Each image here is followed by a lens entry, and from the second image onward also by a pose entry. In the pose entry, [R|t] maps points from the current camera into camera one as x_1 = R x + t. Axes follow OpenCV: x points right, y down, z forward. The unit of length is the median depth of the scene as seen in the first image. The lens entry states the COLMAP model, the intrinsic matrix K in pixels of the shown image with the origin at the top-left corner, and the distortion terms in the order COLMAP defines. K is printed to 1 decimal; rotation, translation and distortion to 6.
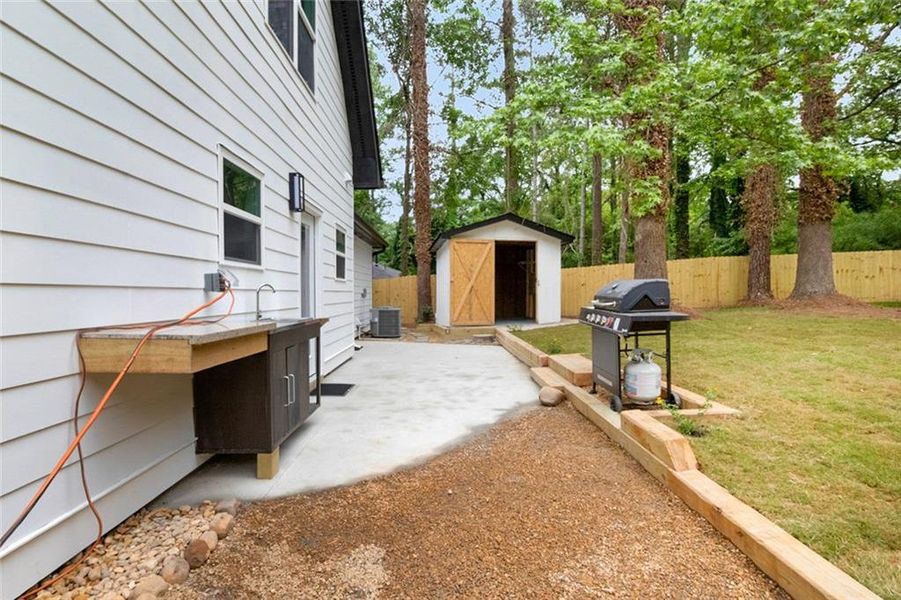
lens RADIAL K [[463.6, 0, 450.8], [0, 463.6, 294.4], [0, 0, 1]] dist [-0.002434, -0.000382]
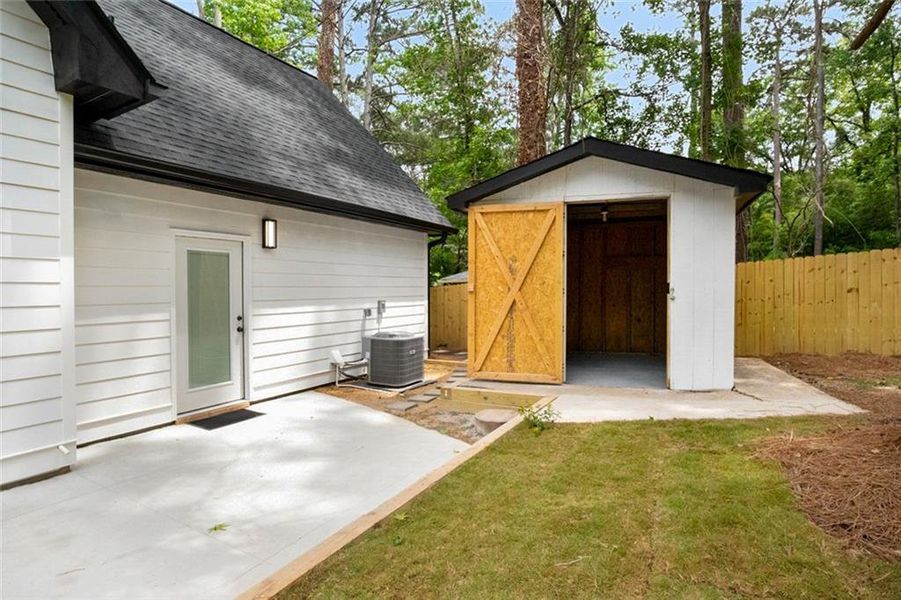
lens RADIAL K [[463.6, 0, 451.7], [0, 463.6, 294.3], [0, 0, 1]] dist [-0.002434, -0.000382]
pose [[0.867504, 0.005681, -0.497397, 0.227764], [-0.000381, 0.999942, 0.010758, -0.029715], [0.497429, -0.009143, 0.867456, 0.536809]]
